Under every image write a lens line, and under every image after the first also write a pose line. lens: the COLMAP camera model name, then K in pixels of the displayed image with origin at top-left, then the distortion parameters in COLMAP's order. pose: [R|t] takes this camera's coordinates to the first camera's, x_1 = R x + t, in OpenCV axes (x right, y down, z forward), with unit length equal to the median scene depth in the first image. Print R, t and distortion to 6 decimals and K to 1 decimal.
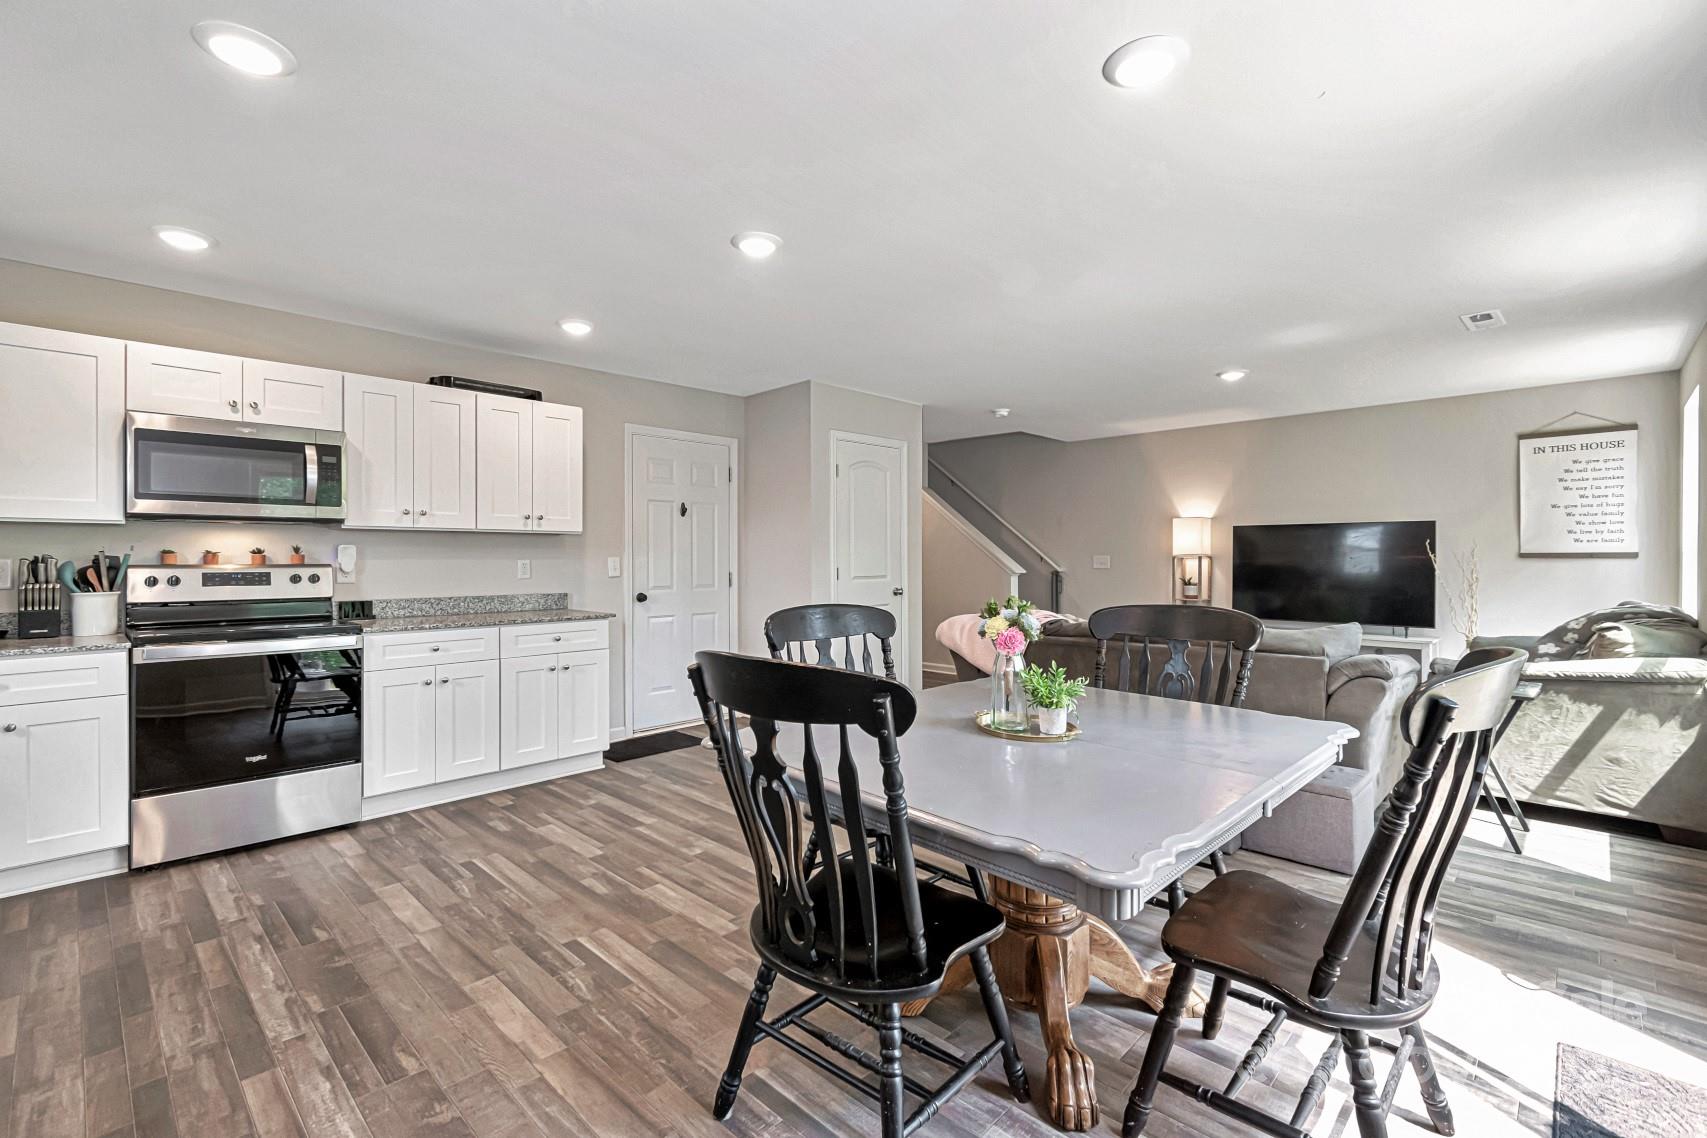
lens RADIAL K [[783.0, 0, 866.2], [0, 783.0, 556.0], [0, 0, 1]] dist [0.026839, -0.004142]
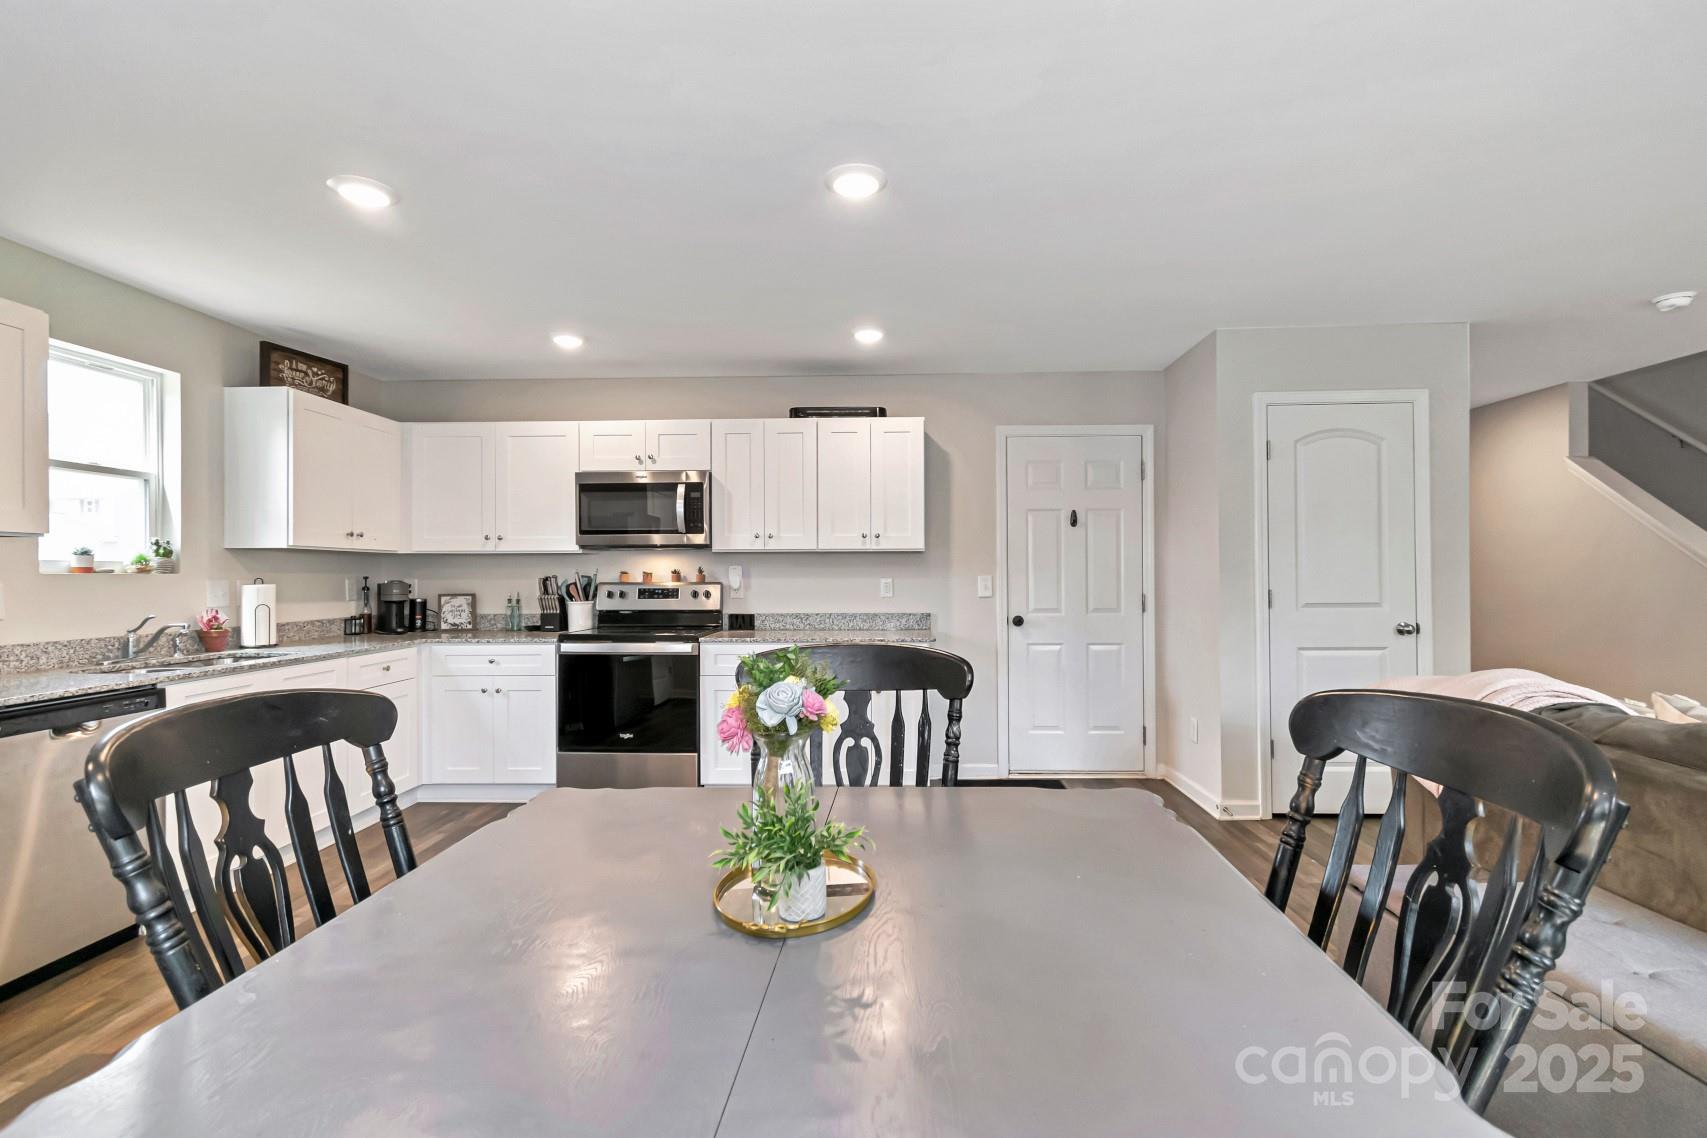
lens RADIAL K [[783.0, 0, 864.6], [0, 783.0, 575.1], [0, 0, 1]] dist [0.026839, -0.004142]
pose [[0.666593, -0.002236, -0.745419, 0.344951], [0.004257, 0.999991, 0.000808, -0.000300], [0.745410, -0.003712, 0.666596, 0.373633]]
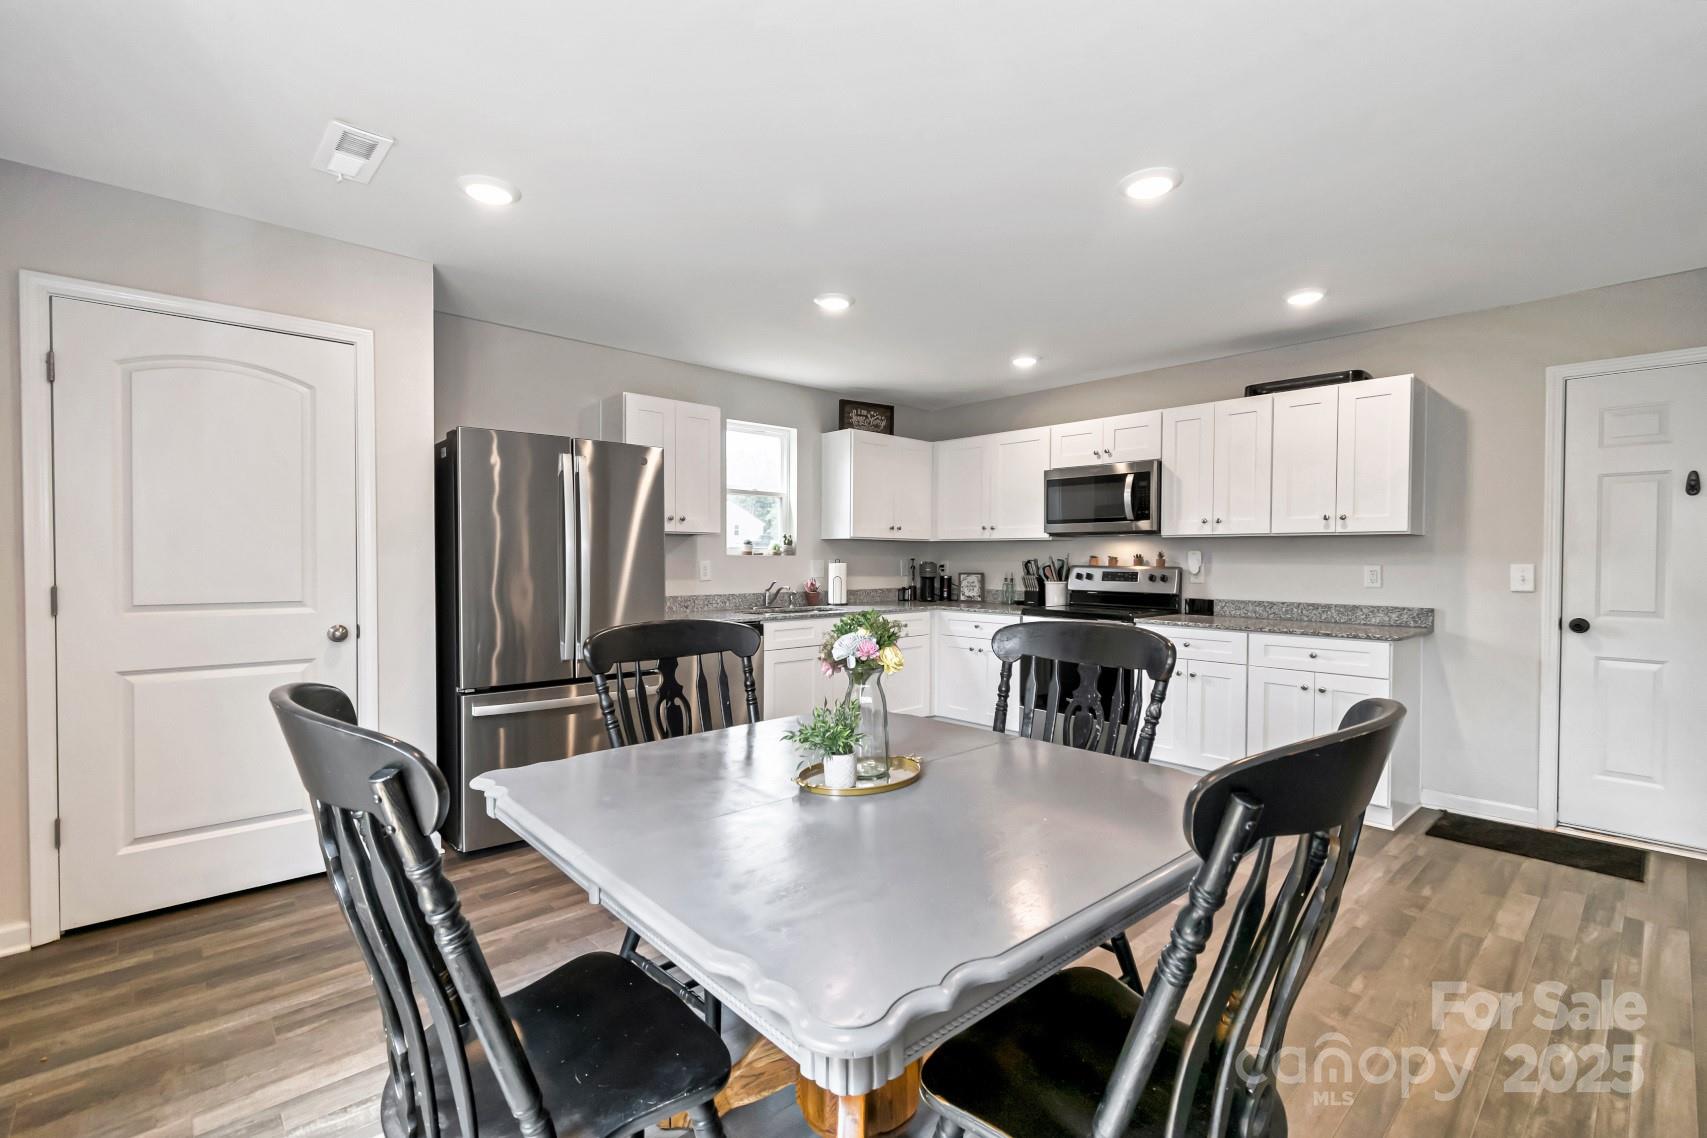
lens RADIAL K [[783.0, 0, 875.3], [0, 783.0, 568.6], [0, 0, 1]] dist [0.026839, -0.004142]
pose [[-0.039674, 0.013183, -0.999126, 0.540324], [-0.005563, 0.999895, 0.013414, -0.000661], [0.999197, 0.006091, -0.039596, 0.581629]]
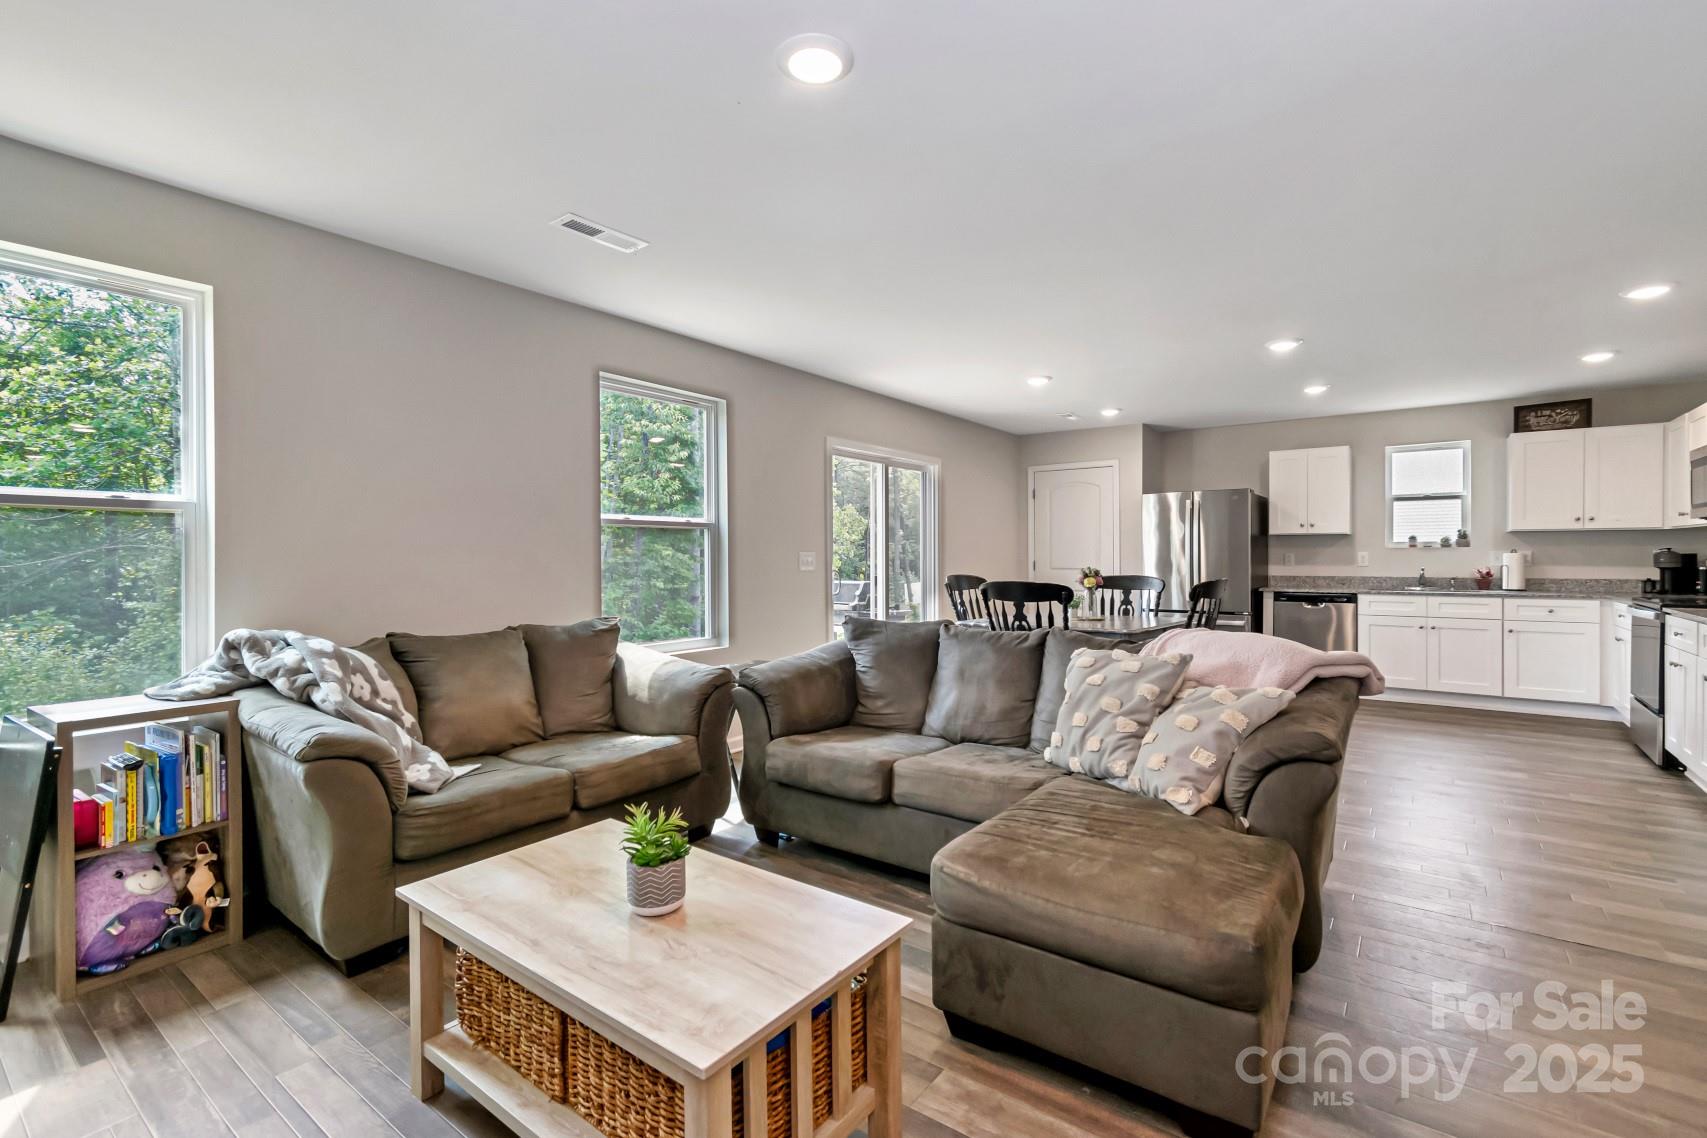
lens RADIAL K [[783.0, 0, 851.4], [0, 783.0, 564.4], [0, 0, 1]] dist [0.026839, -0.004142]
pose [[-0.993951, 0.003505, -0.109769, 0.635635], [0.001902, 0.999890, 0.014708, 0.005159], [0.109809, 0.014410, -0.993848, 1.847364]]
